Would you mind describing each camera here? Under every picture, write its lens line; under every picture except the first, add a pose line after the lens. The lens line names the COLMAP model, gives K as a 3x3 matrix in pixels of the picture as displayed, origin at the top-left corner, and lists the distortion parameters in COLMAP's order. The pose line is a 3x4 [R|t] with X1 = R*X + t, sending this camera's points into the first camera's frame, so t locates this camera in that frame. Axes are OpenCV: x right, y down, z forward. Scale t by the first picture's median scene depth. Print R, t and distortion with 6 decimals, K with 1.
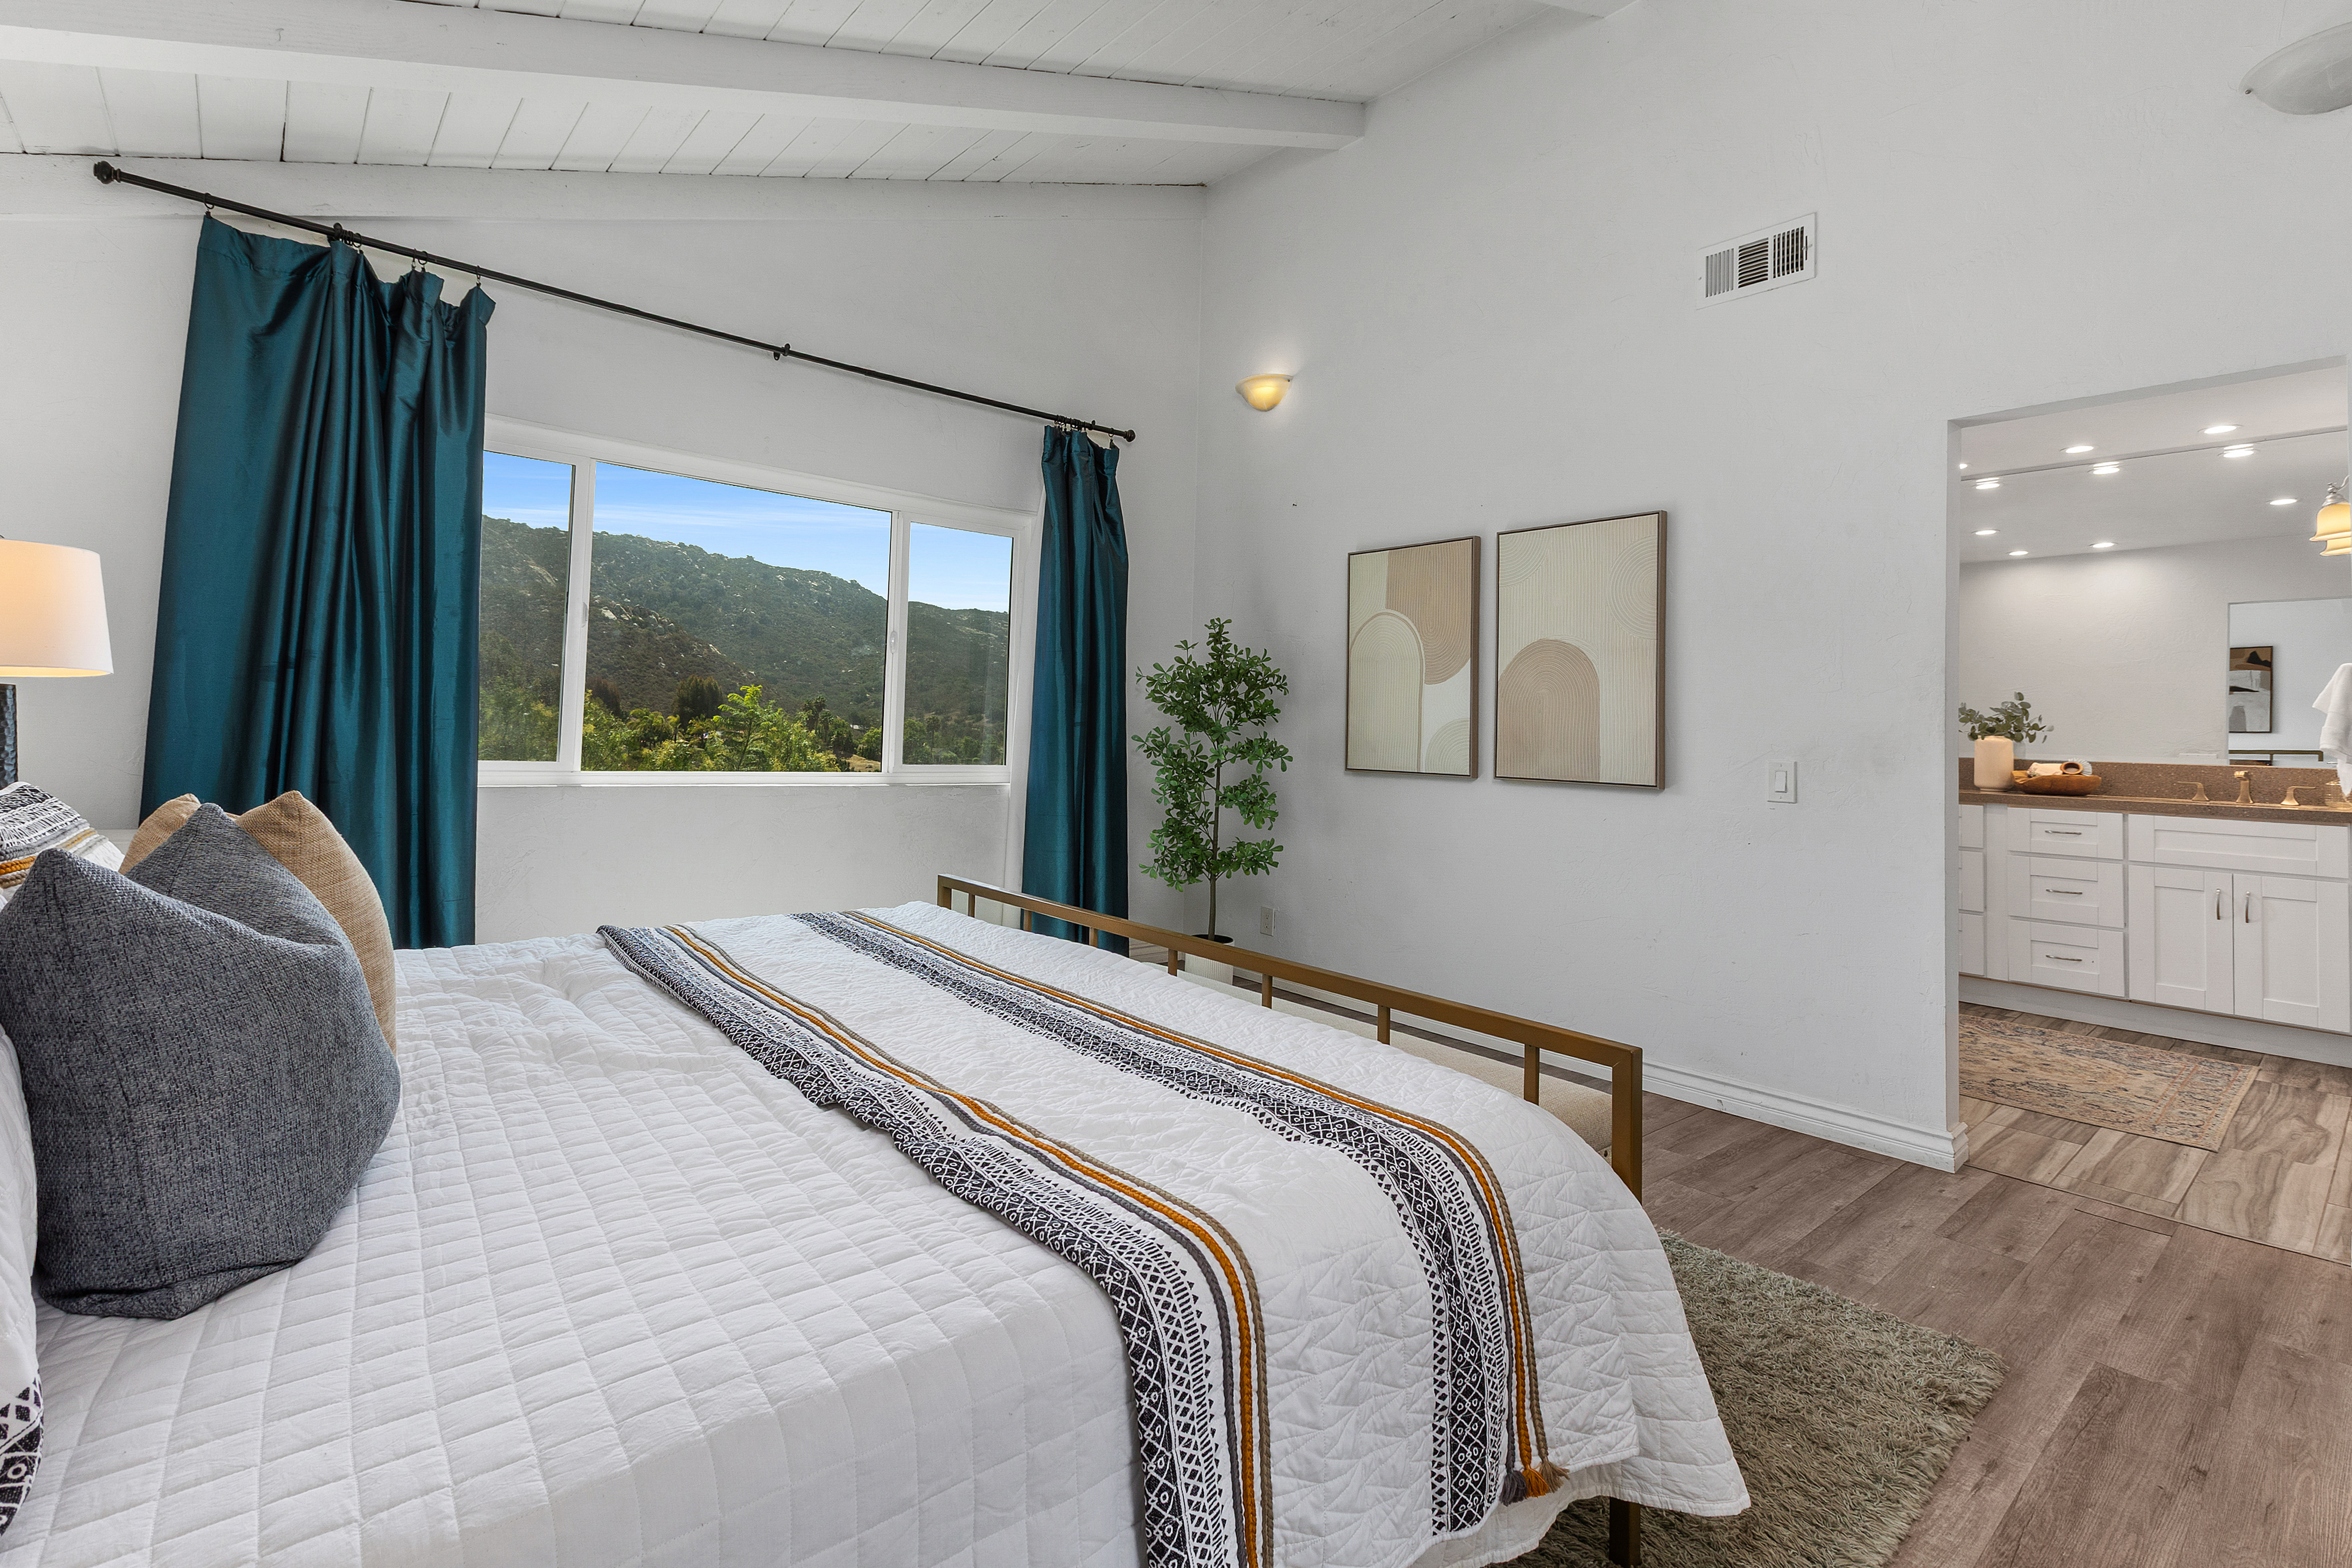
lens RADIAL K [[1071.7, 0, 1170.8], [0, 1071.7, 702.9], [0, 0, 1]] dist [-0.001388, -0.000567]
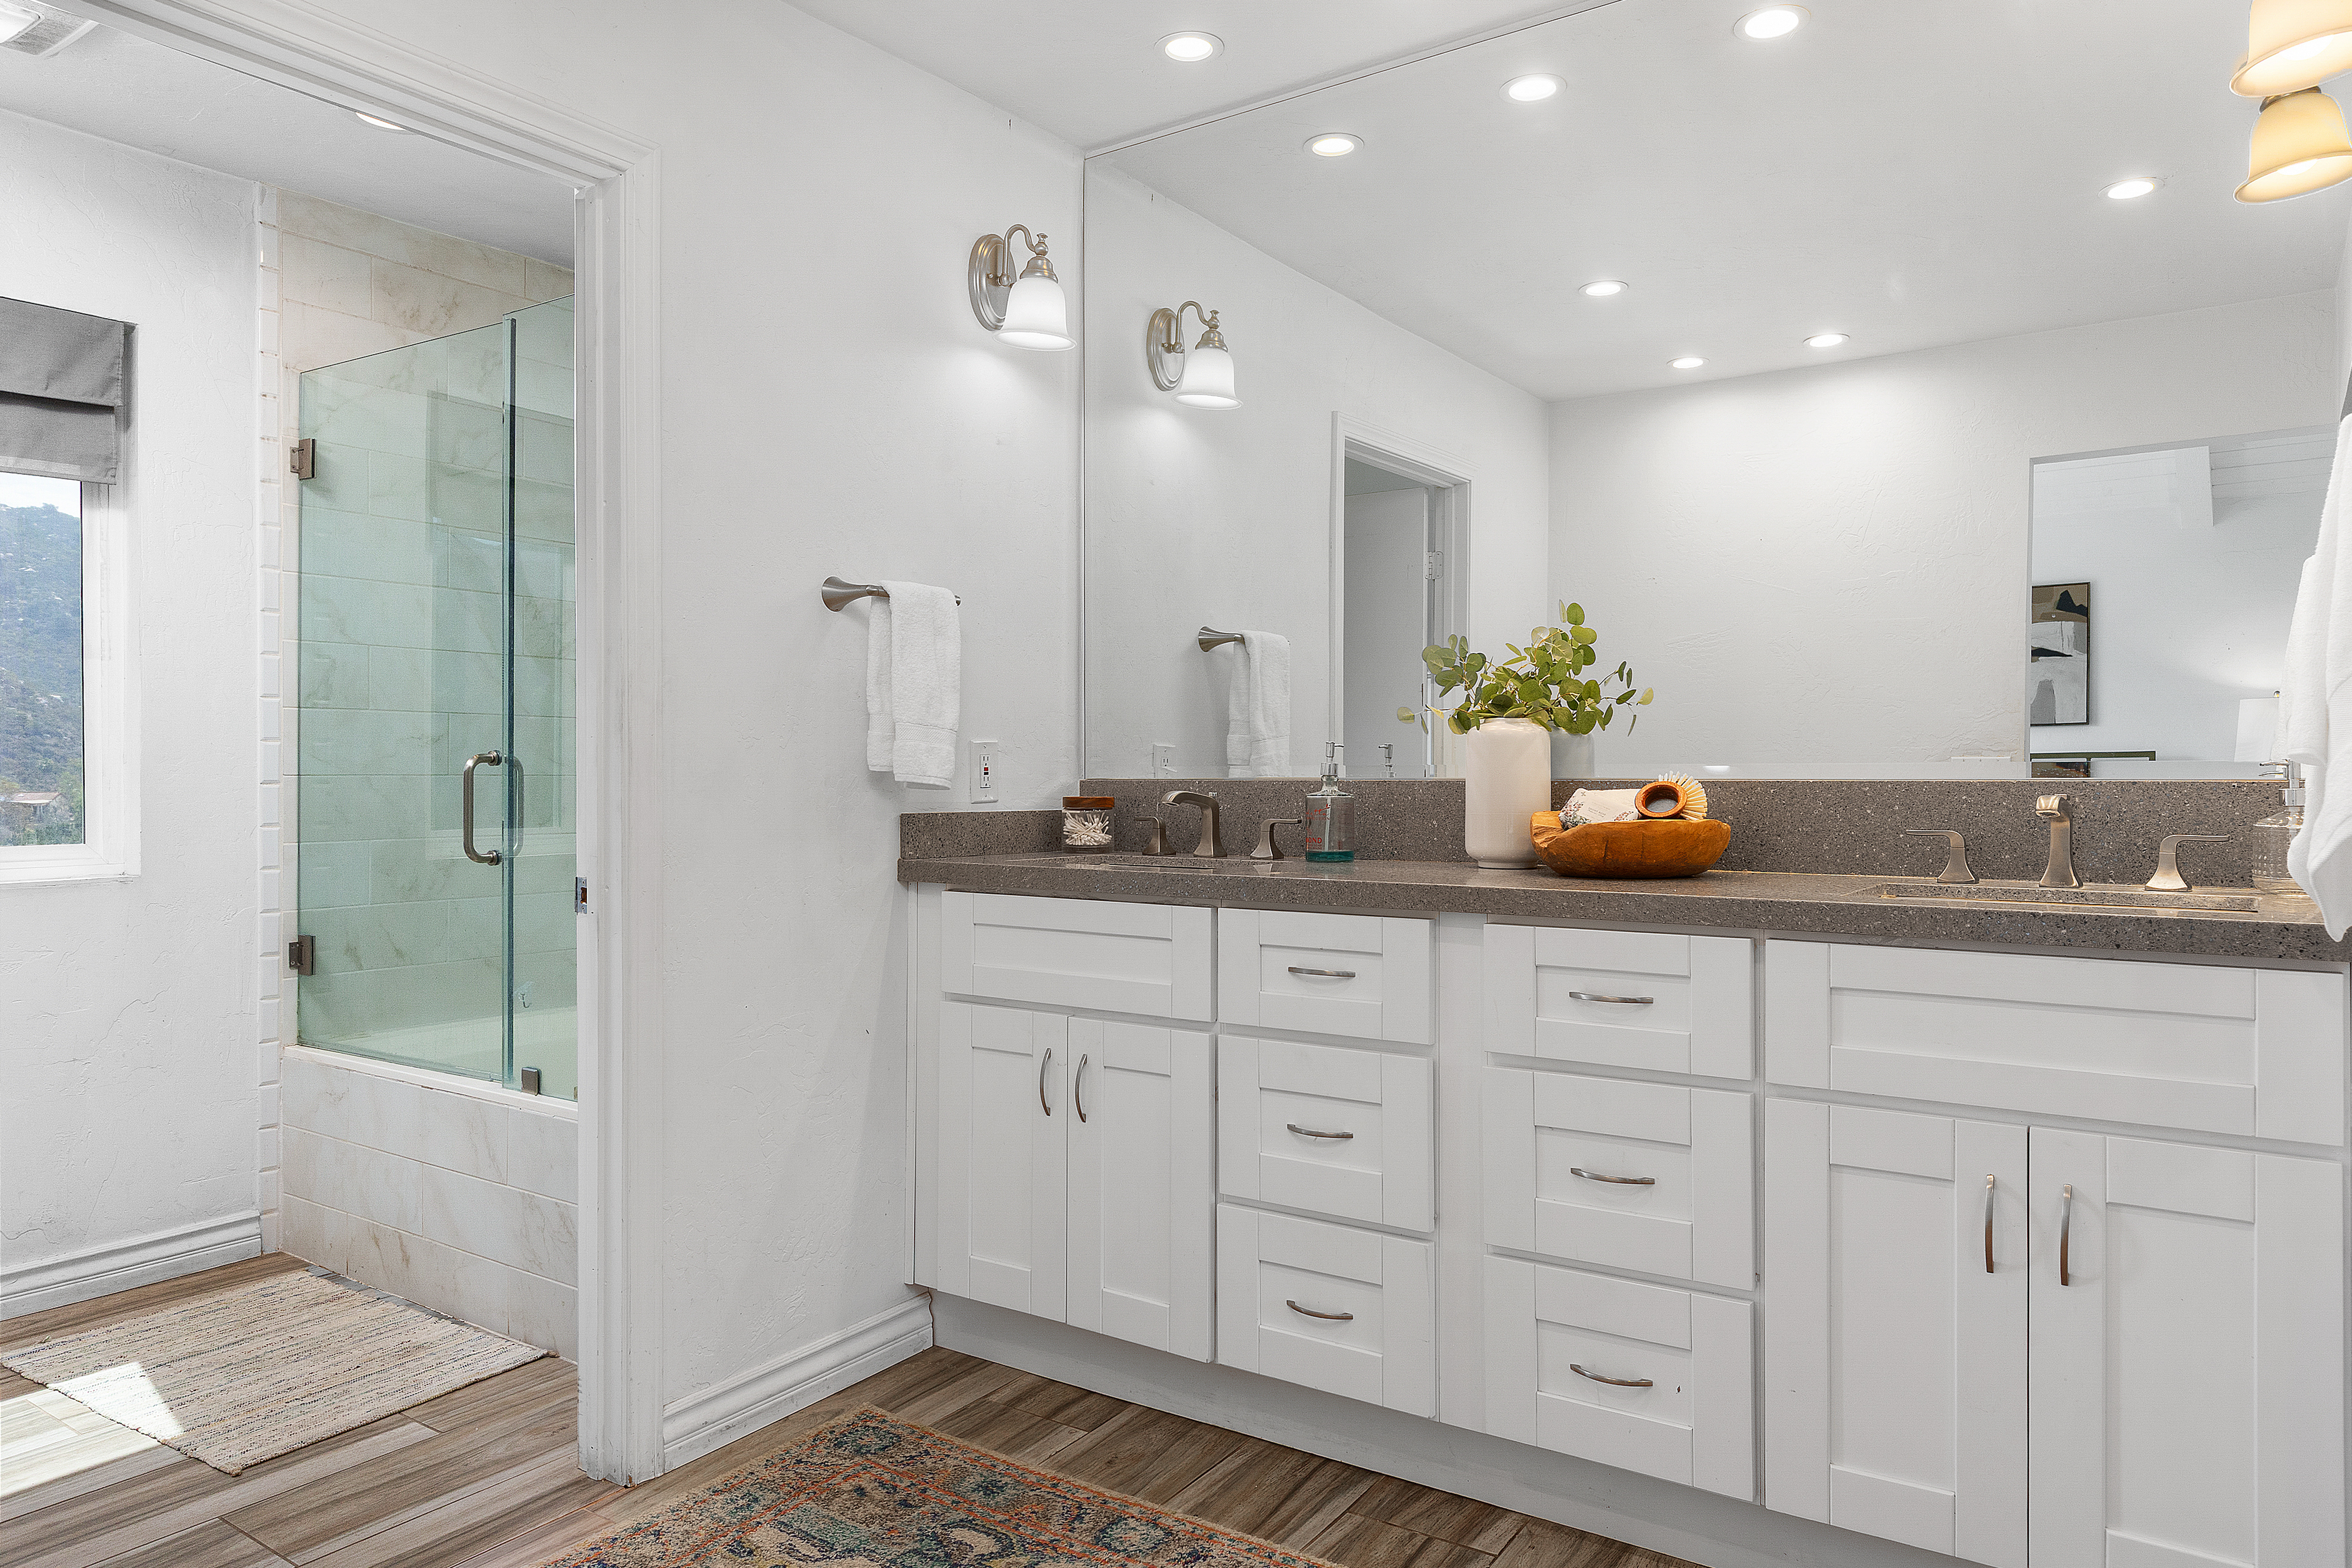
lens RADIAL K [[1538.3, 0, 1175.5], [0, 1538.3, 779.1], [0, 0, 1]] dist [0.001558, 0.000733]
pose [[0.963281, -0.026002, 0.267232, 0.530749], [0.016064, 0.999098, 0.039306, 0.030111], [-0.268013, -0.033570, 0.962830, 0.532225]]
